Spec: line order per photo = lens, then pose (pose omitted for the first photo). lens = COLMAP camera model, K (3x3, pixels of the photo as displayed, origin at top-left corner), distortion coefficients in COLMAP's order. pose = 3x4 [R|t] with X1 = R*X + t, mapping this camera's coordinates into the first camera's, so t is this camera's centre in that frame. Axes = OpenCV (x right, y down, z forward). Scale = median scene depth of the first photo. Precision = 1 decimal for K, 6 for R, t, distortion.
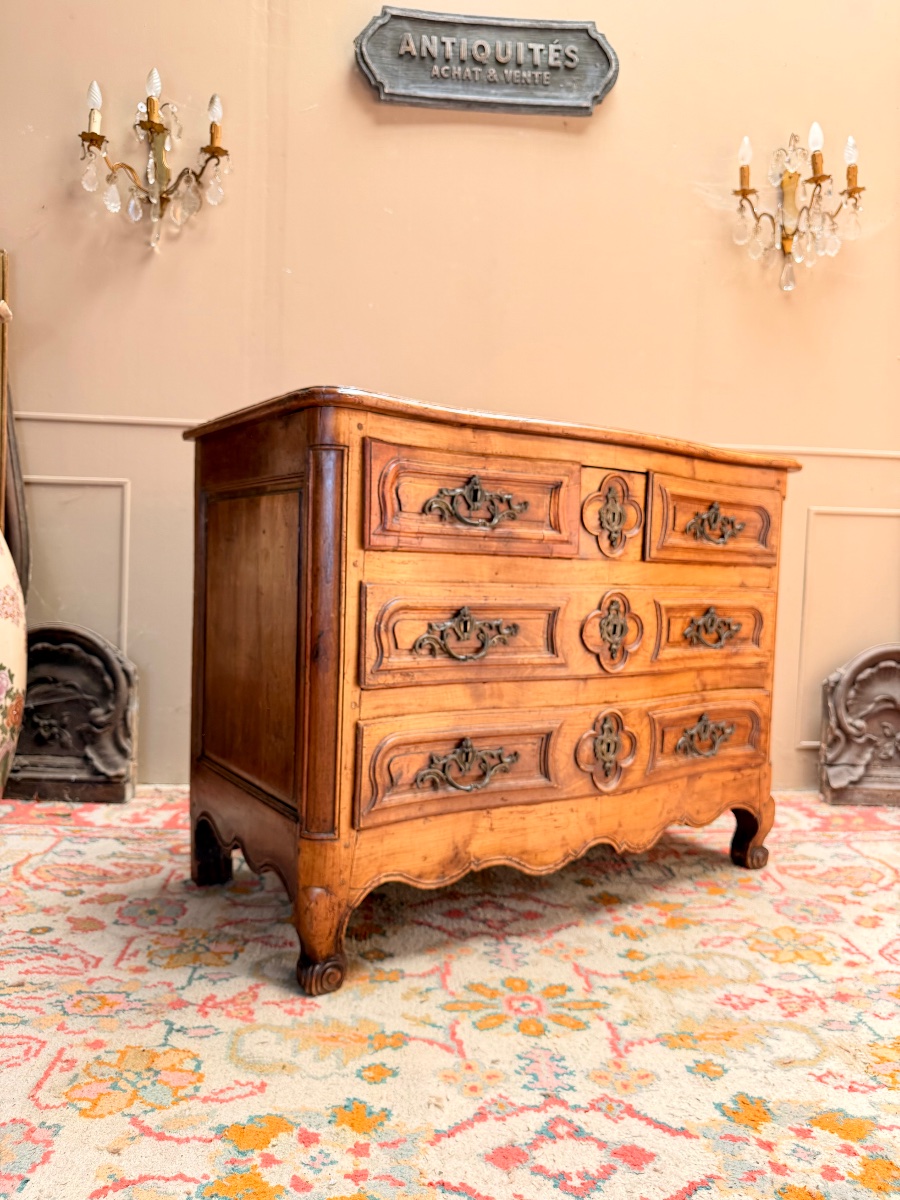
lens RADIAL K [[877.2, 0, 458.9], [0, 877.2, 603.8], [0, 0, 1]] dist [-0.009884, -0.002361]
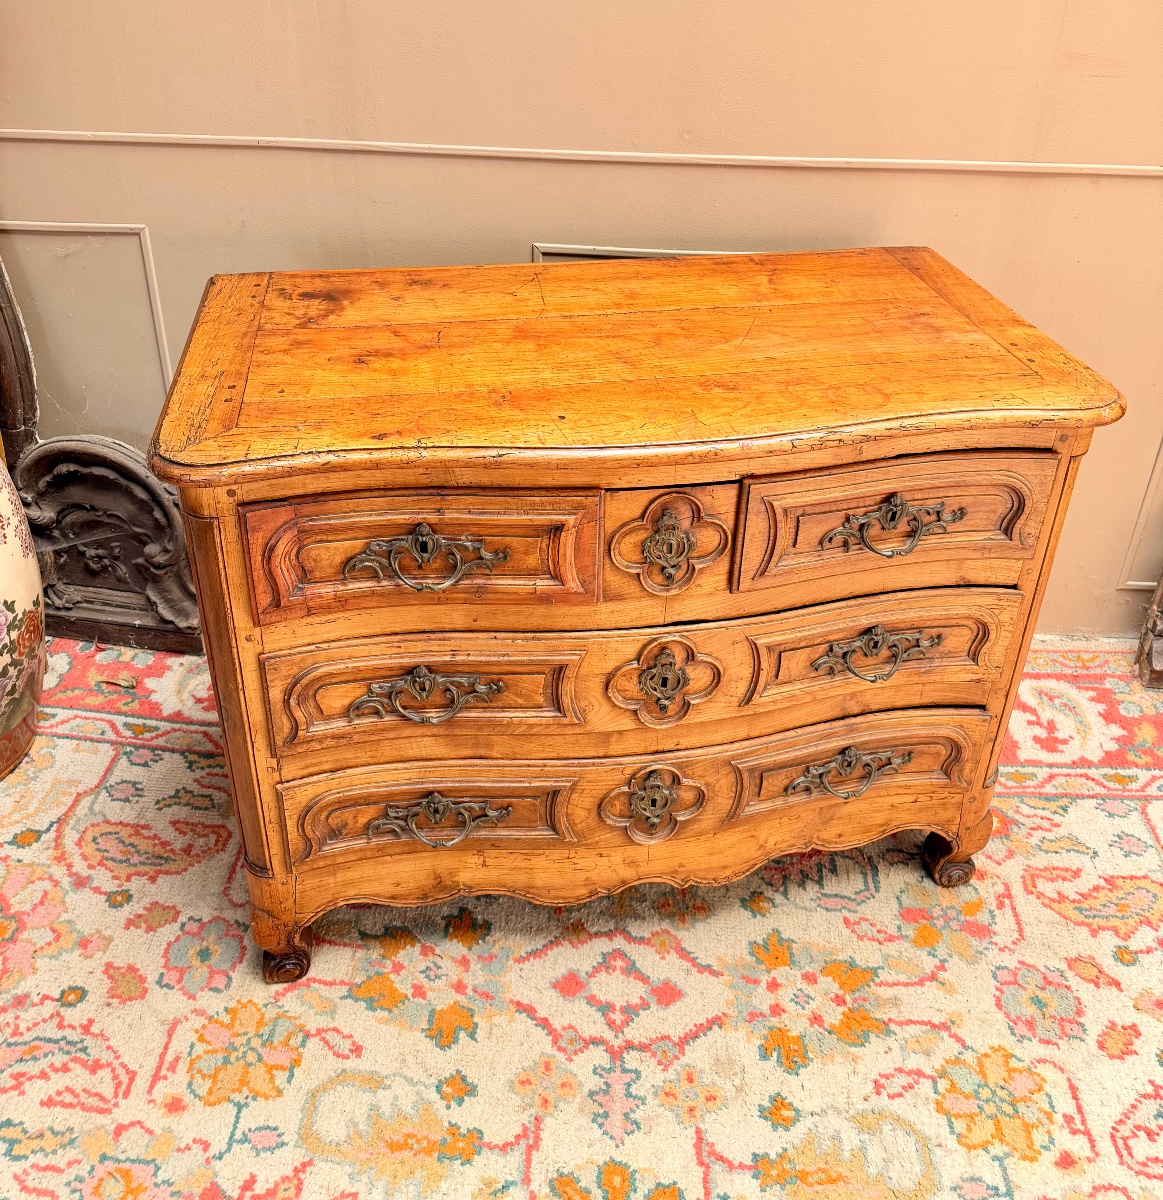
lens RADIAL K [[1113.9, 0, 581.3], [0, 1113.9, 434.1], [0, 0, 1]] dist [-0.005305, -0.000910]
pose [[0.990136, 0.054377, -0.129127, 0.083123], [0.007226, 0.900569, 0.434654, -0.409820], [0.139923, -0.431300, 0.891292, 0.241911]]
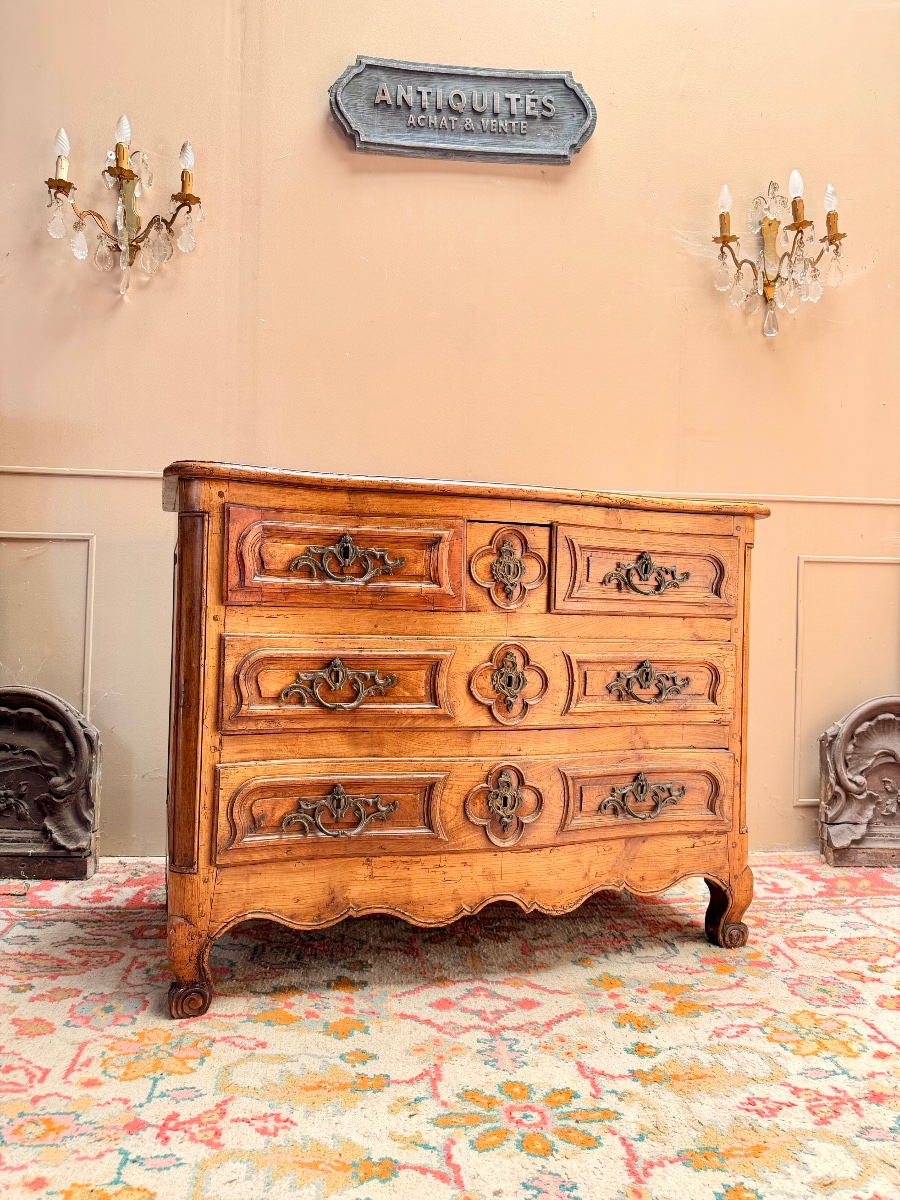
lens RADIAL K [[868.5, 0, 452.2], [0, 868.5, 602.8], [0, 0, 1]] dist [-0.002297, -0.002761]
pose [[0.999712, -0.010848, 0.021396, -0.008482], [0.012045, 0.998322, -0.056649, -0.009081], [-0.020746, 0.056890, 0.998165, 0.055569]]
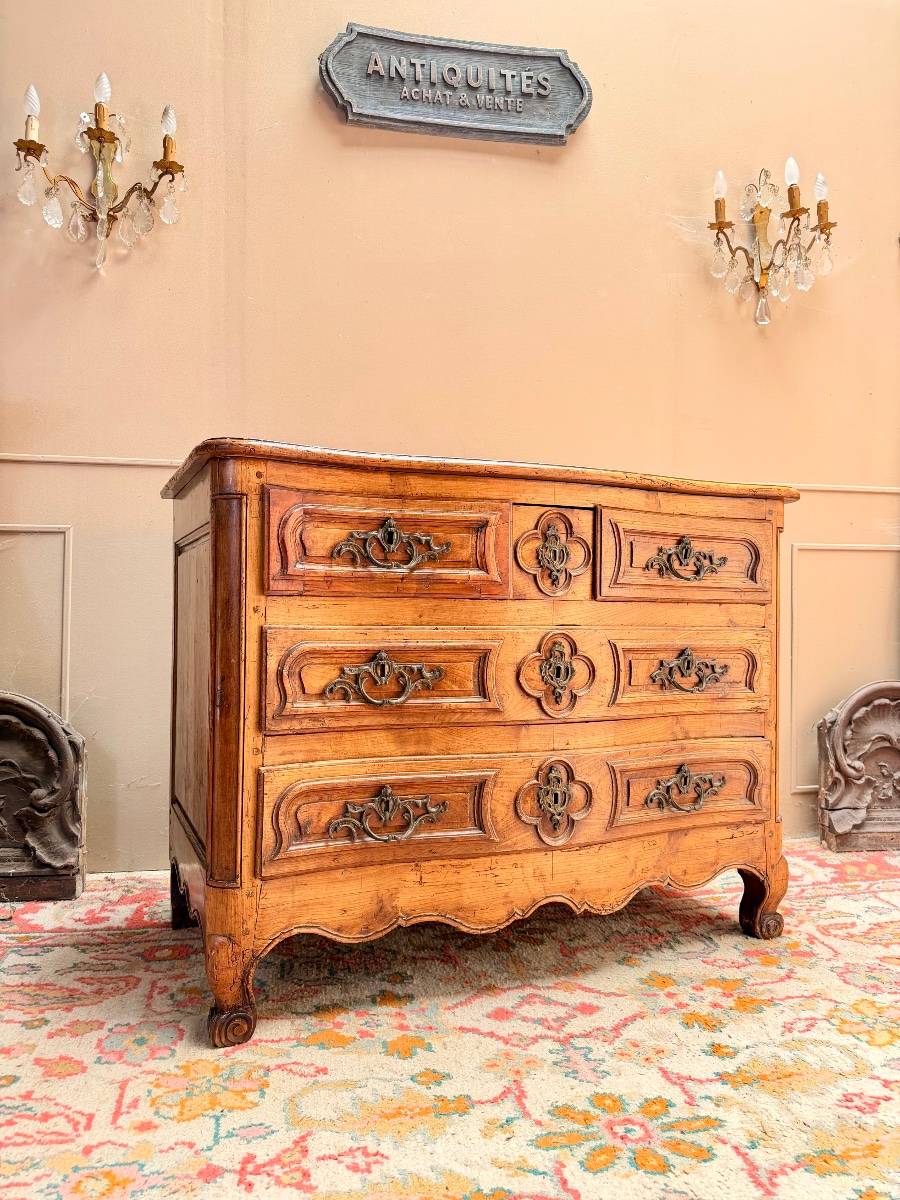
lens RADIAL K [[868.1, 0, 451.0], [0, 868.1, 602.3], [0, 0, 1]] dist [-0.002269, -0.002482]
pose [[0.993378, -0.025462, 0.112032, -0.106892], [0.031795, 0.997974, -0.055105, -0.004092], [-0.110402, 0.058302, 0.992176, 0.101576]]
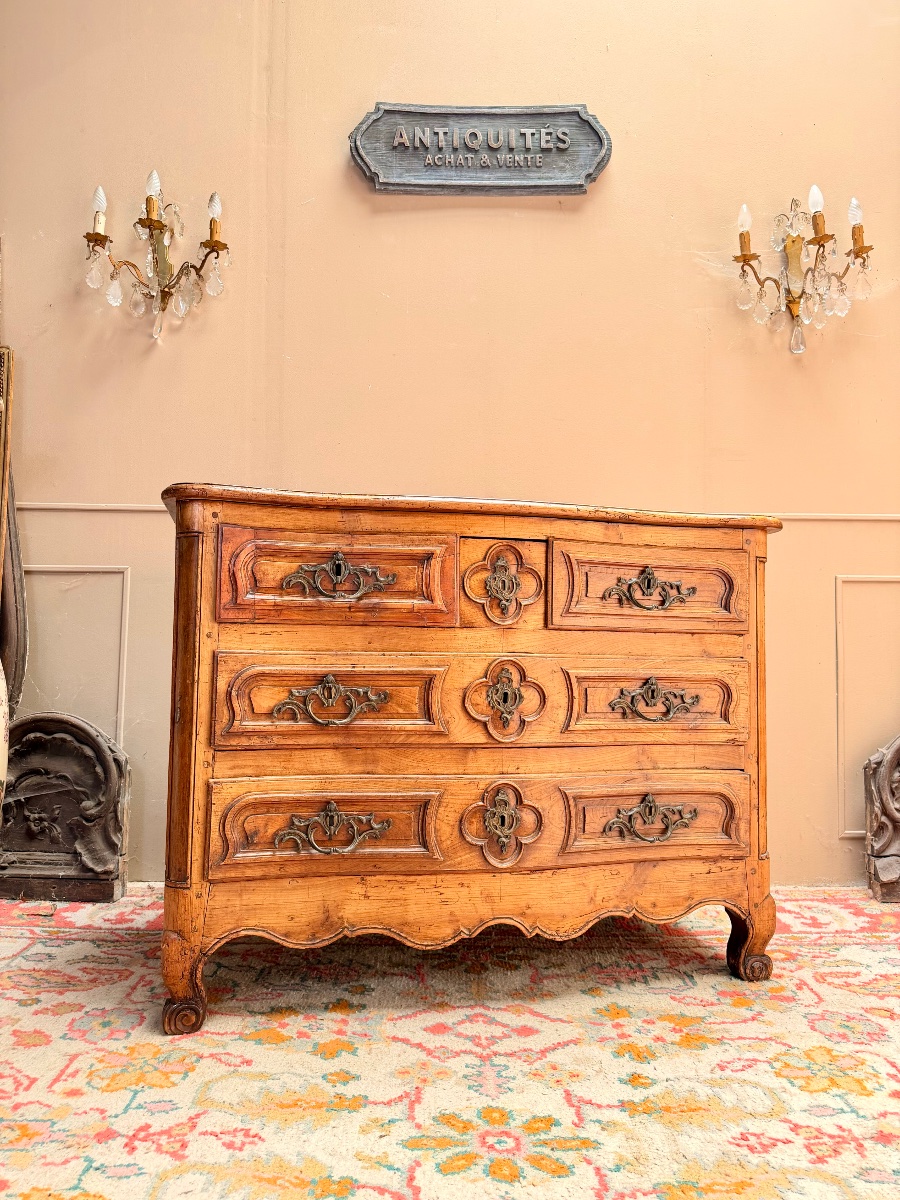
lens RADIAL K [[868.5, 0, 452.2], [0, 868.5, 602.8], [0, 0, 1]] dist [-0.002297, -0.002761]
pose [[0.997418, -0.025861, -0.067001, 0.060377], [0.018524, 0.993990, -0.107897, 0.014379], [0.069389, 0.106377, 0.991902, 0.059523]]
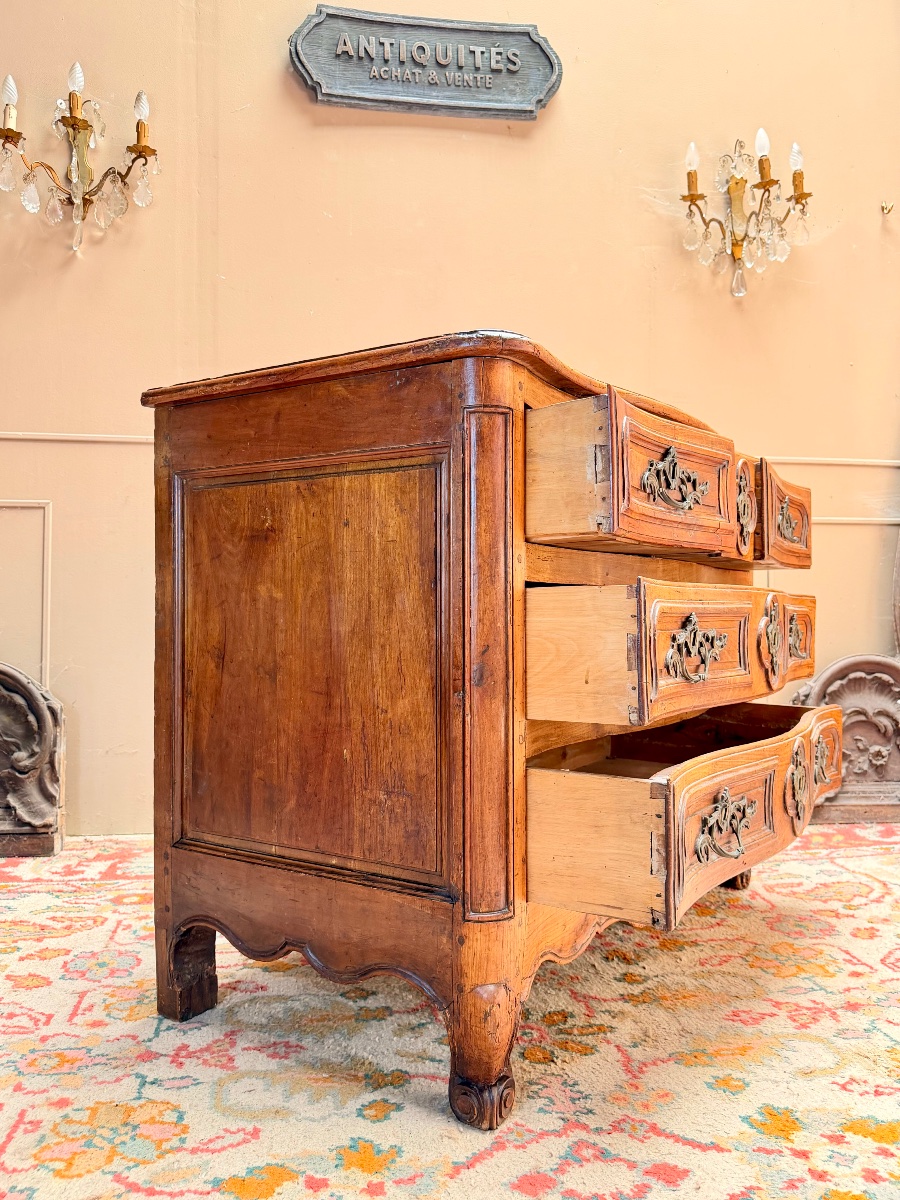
lens RADIAL K [[939.5, 0, 453.9], [0, 939.5, 604.1], [0, 0, 1]] dist [-0.006008, -0.000018]
pose [[0.996482, -0.028127, 0.078941, -0.041255], [0.031834, 0.998429, -0.046105, 0.028061], [-0.077521, 0.048456, 0.995813, -0.006515]]
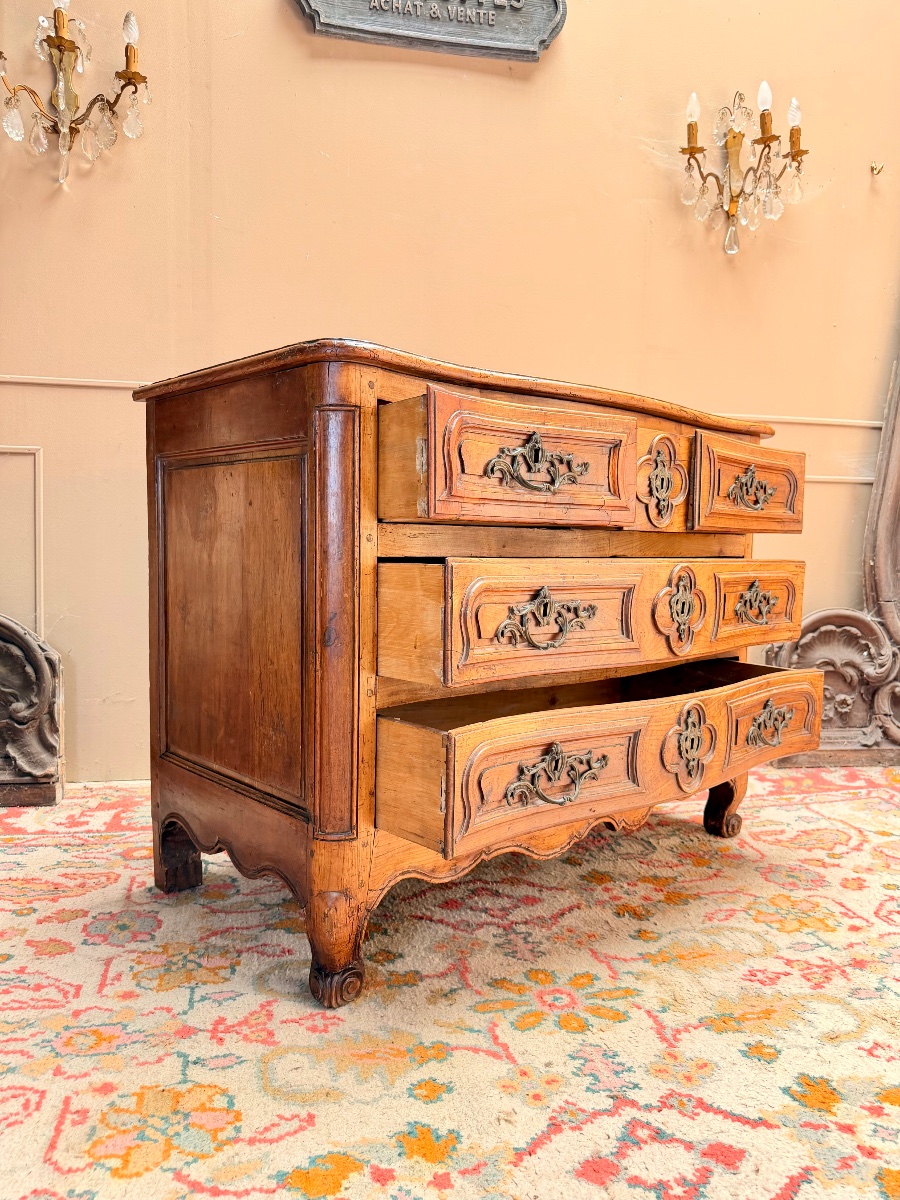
lens RADIAL K [[880.7, 0, 451.0], [0, 880.7, 607.2], [0, 0, 1]] dist [-0.000038, -0.007489]
pose [[0.990621, -0.024929, 0.134344, -0.096442], [0.019932, 0.999063, 0.038415, -0.004271], [-0.135176, -0.035377, 0.990190, 0.049673]]
